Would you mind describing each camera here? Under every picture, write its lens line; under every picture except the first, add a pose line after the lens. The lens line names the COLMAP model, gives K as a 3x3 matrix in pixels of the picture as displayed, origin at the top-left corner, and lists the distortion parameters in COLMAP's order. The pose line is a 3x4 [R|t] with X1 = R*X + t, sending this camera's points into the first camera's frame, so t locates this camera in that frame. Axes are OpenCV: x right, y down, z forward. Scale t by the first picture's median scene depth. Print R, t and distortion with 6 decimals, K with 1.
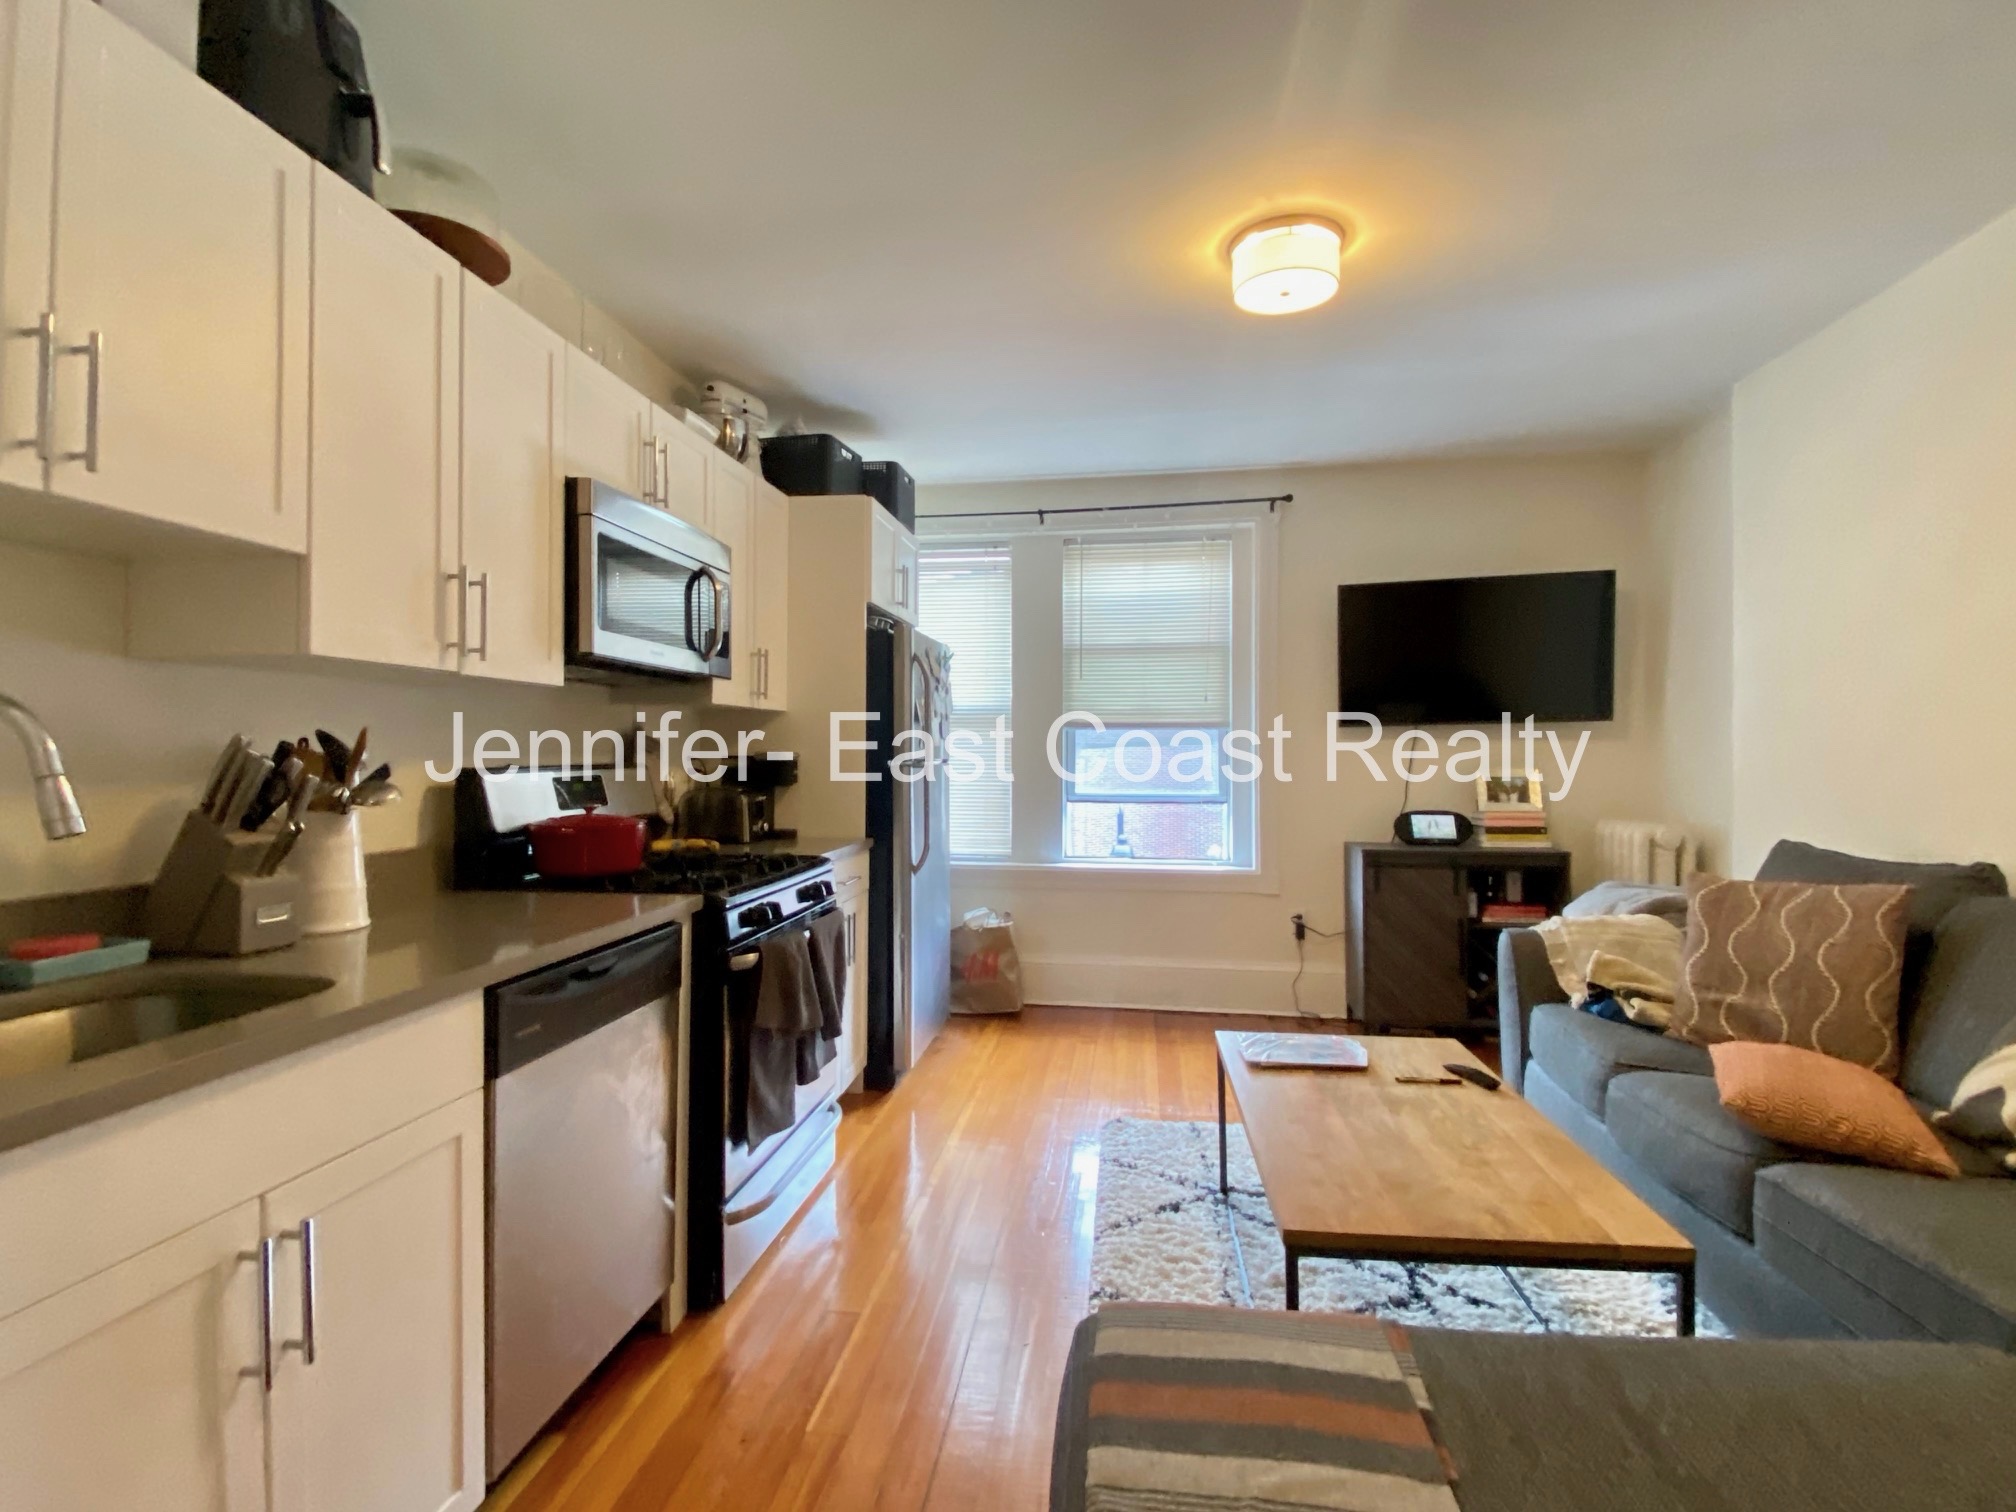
lens RADIAL K [[1005.1, 0, 1005.1], [0, 1005.1, 750.3], [0, 0, 1]] dist [0.016493, -0.019164]
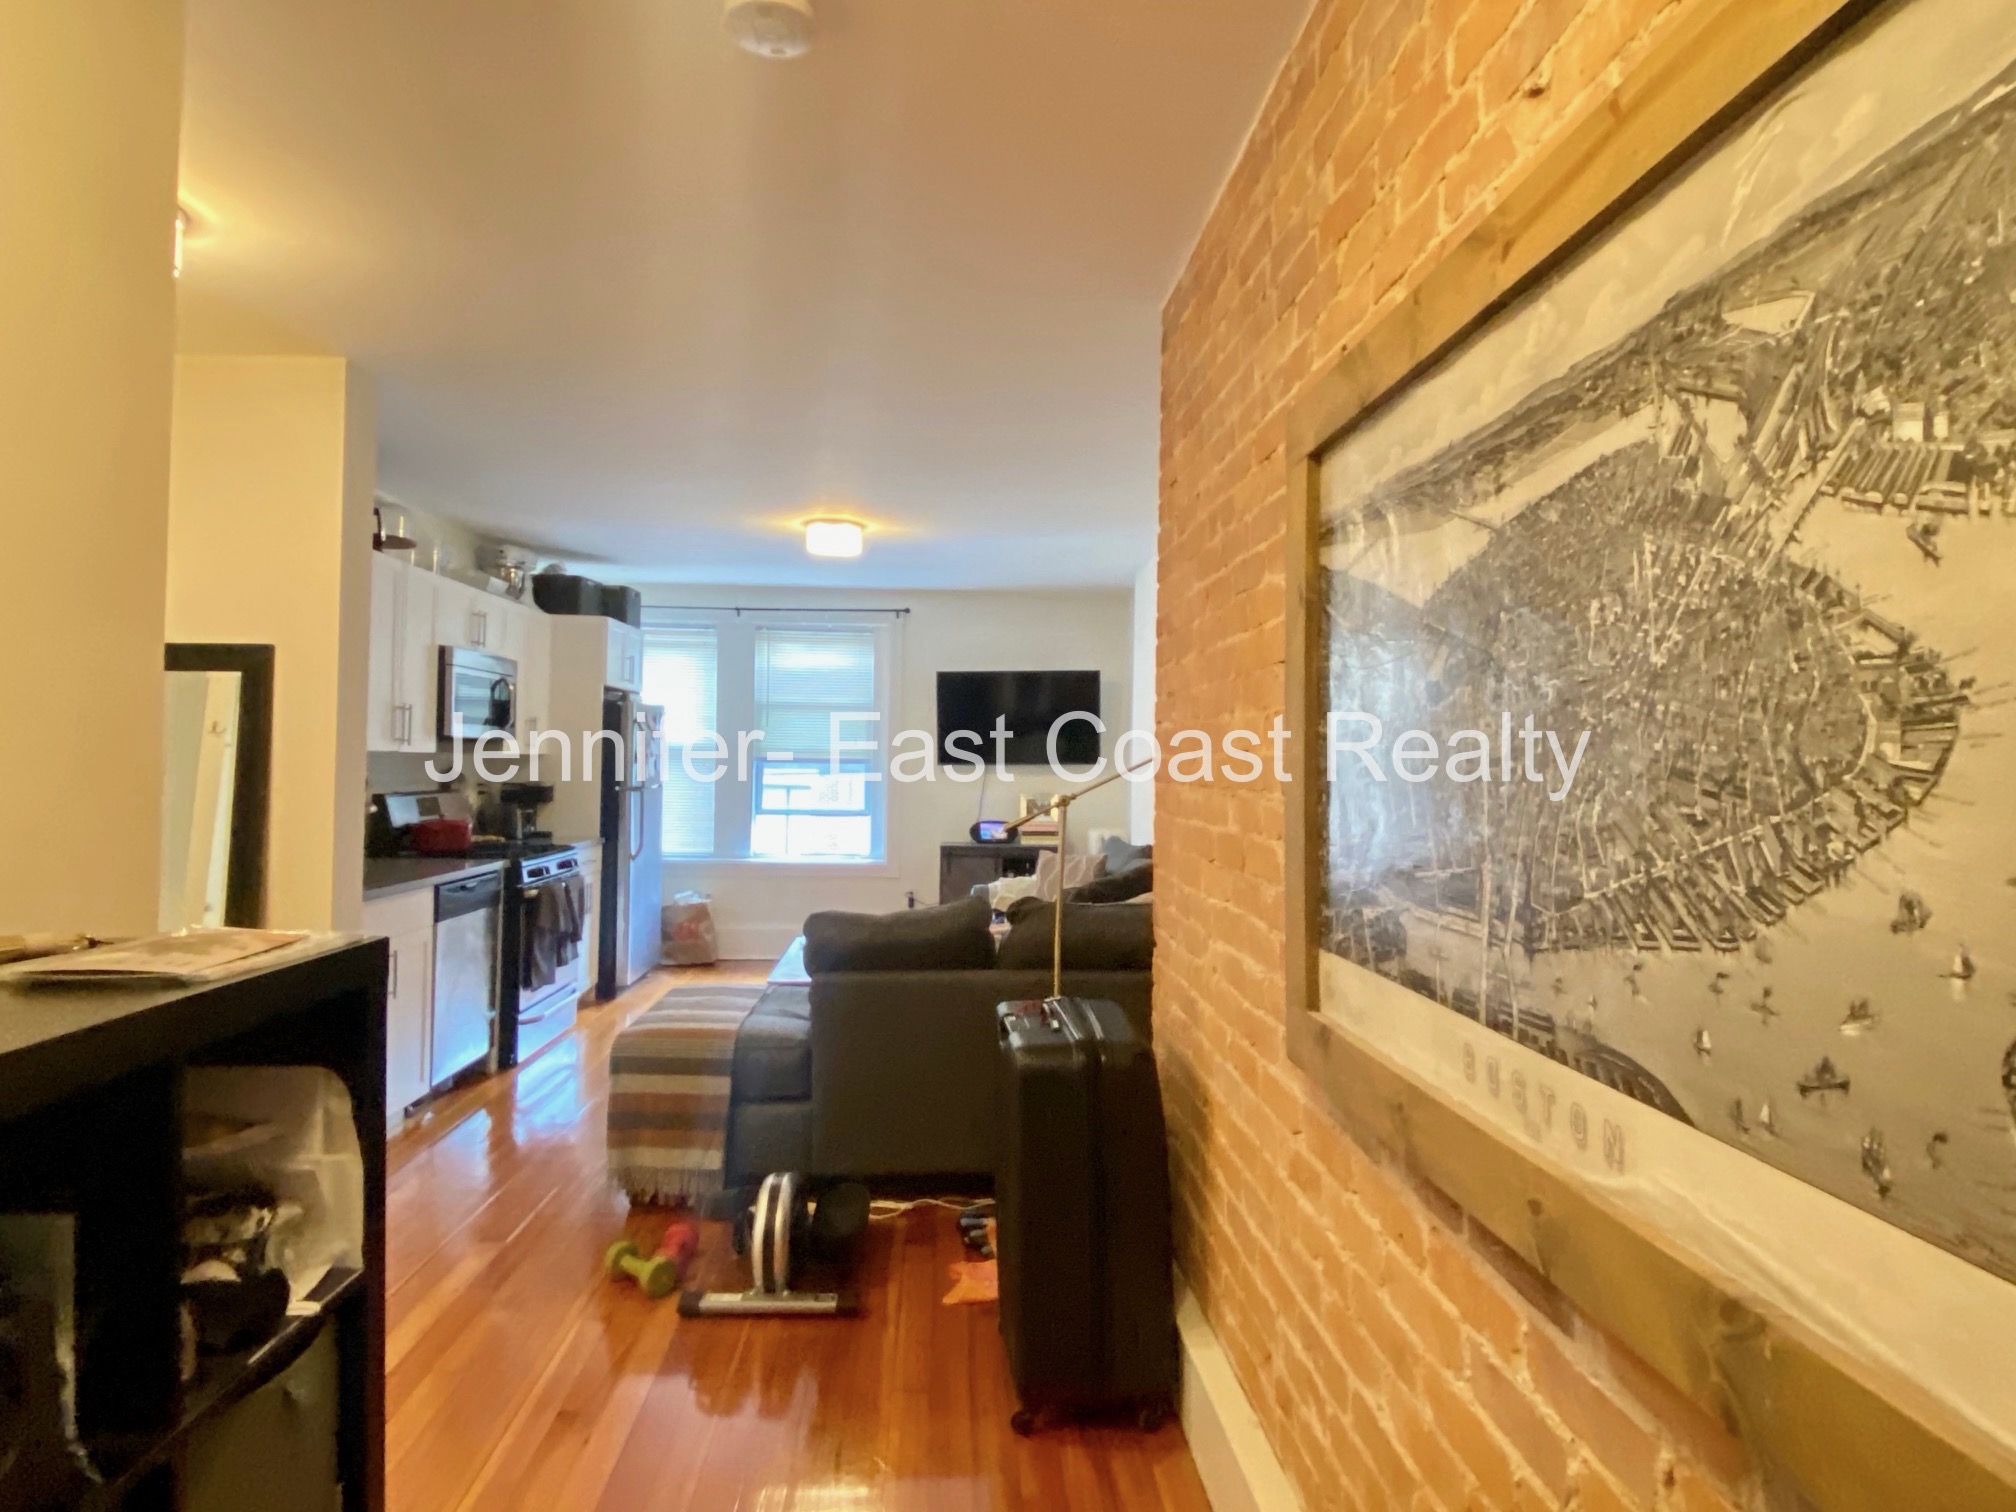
lens RADIAL K [[1101.8, 0, 1008.0], [0, 1101.8, 756.0], [0, 0, 1]] dist [0.045032, -0.000183]
pose [[0.977730, 0.017104, 0.209171, 0.125126], [-0.016175, 0.999850, -0.006151, -0.039478], [-0.209245, 0.002631, 0.977860, -0.861622]]
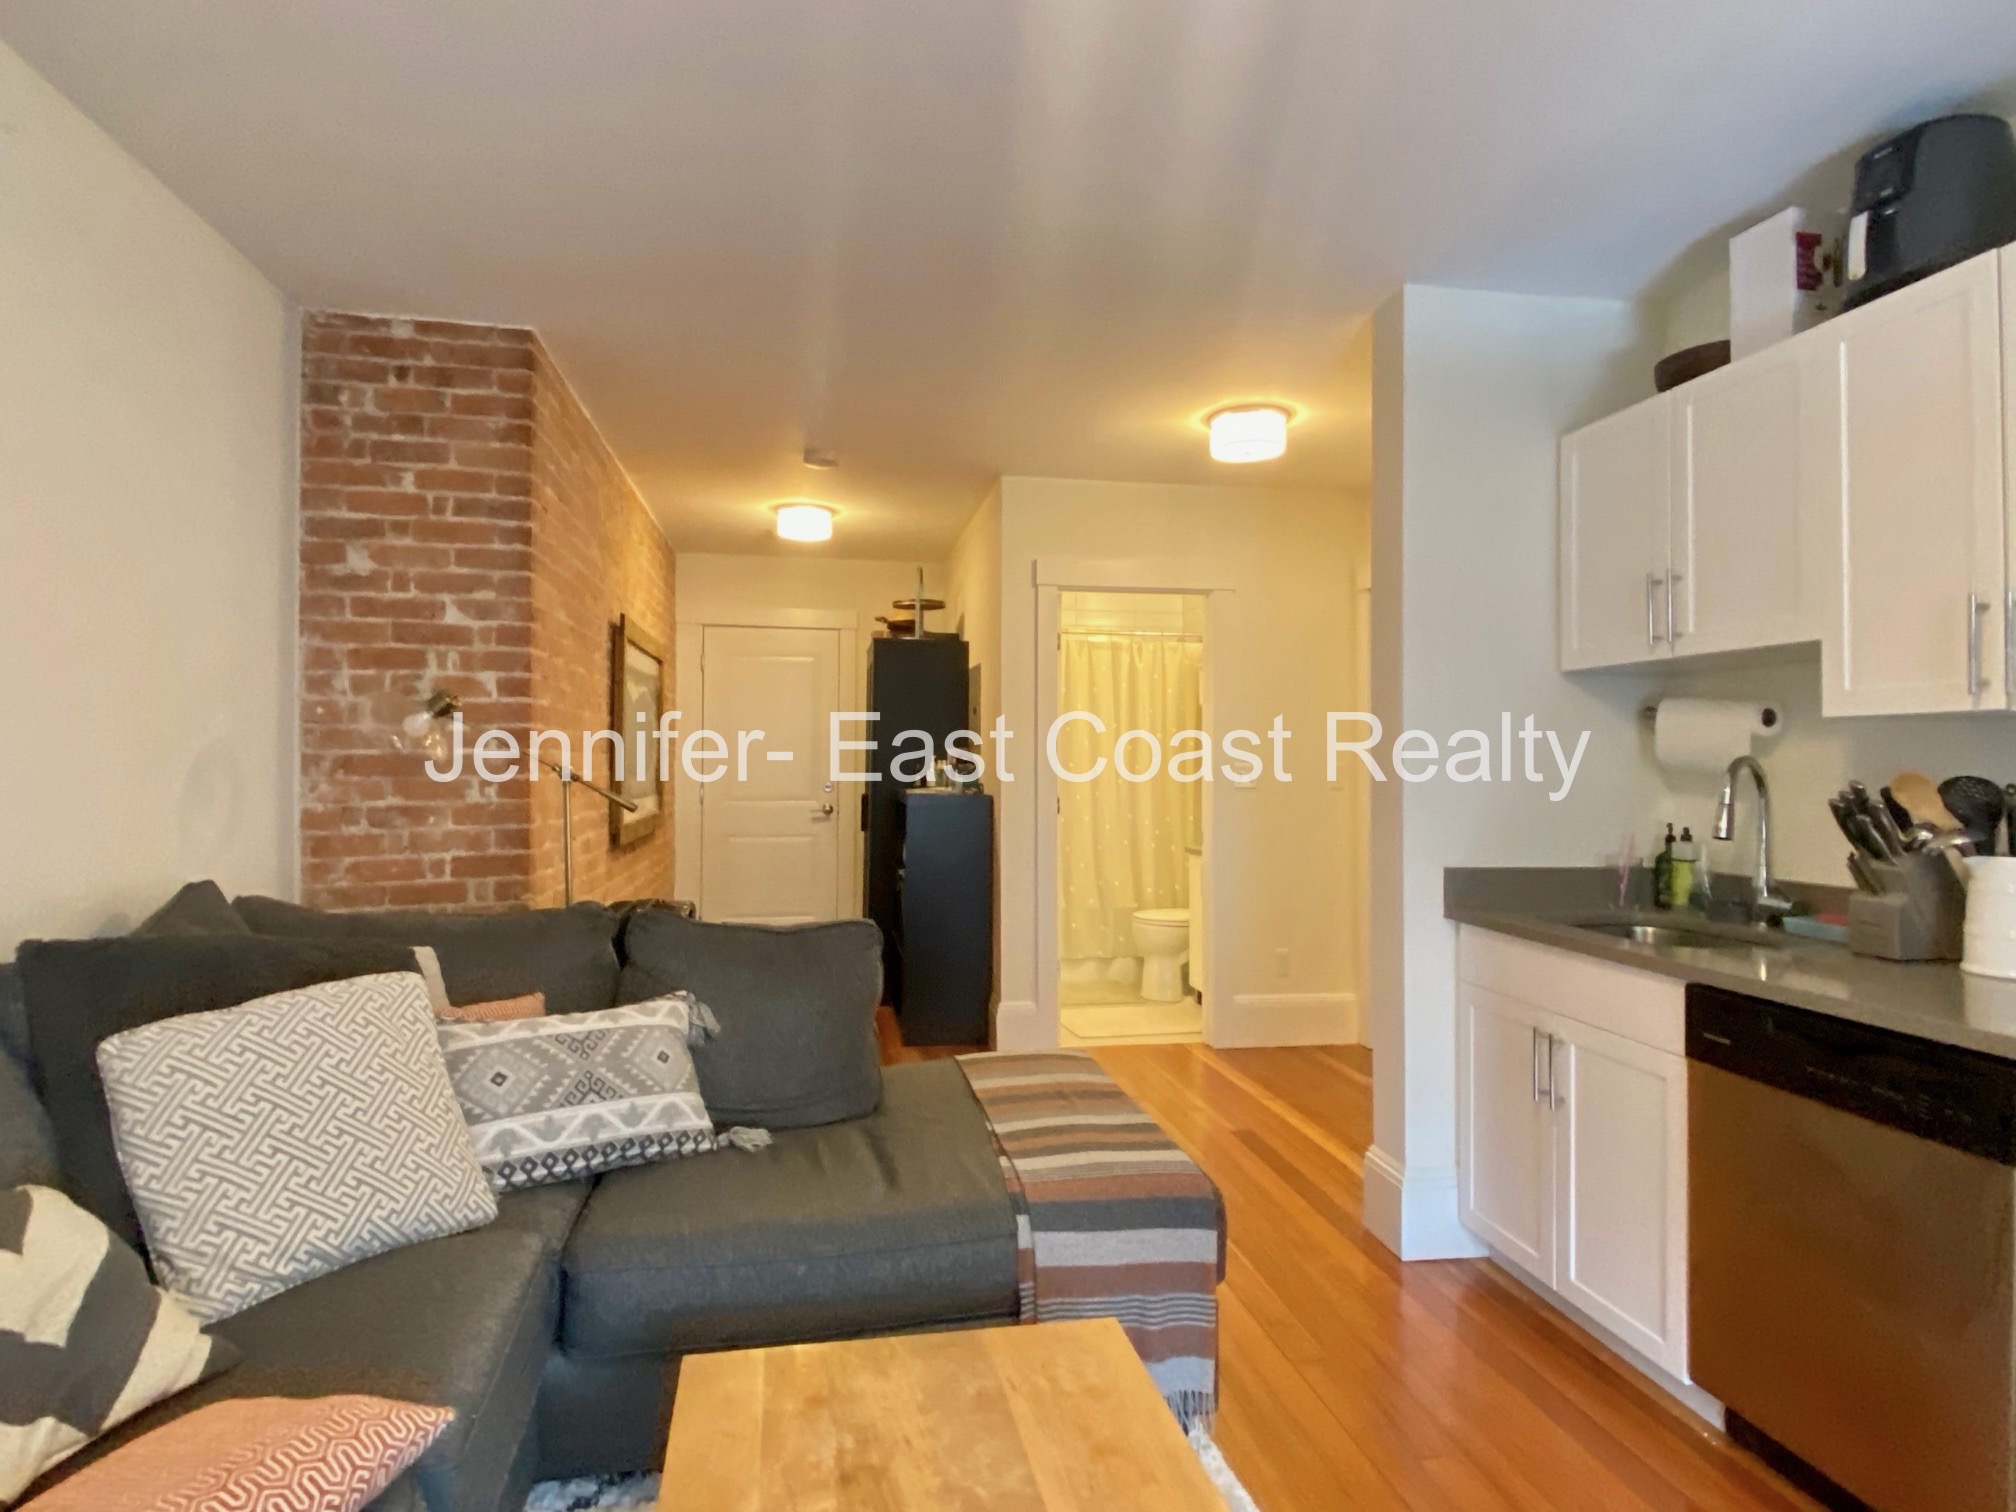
lens RADIAL K [[1087.3, 0, 1014.6], [0, 1087.3, 742.8], [0, 0, 1]] dist [0.005034, -0.019823]
pose [[-0.950764, -0.010943, -0.309723, 0.293488], [-0.004095, 0.999733, -0.022751, -0.012629], [0.309890, -0.020362, -0.950554, 0.835458]]
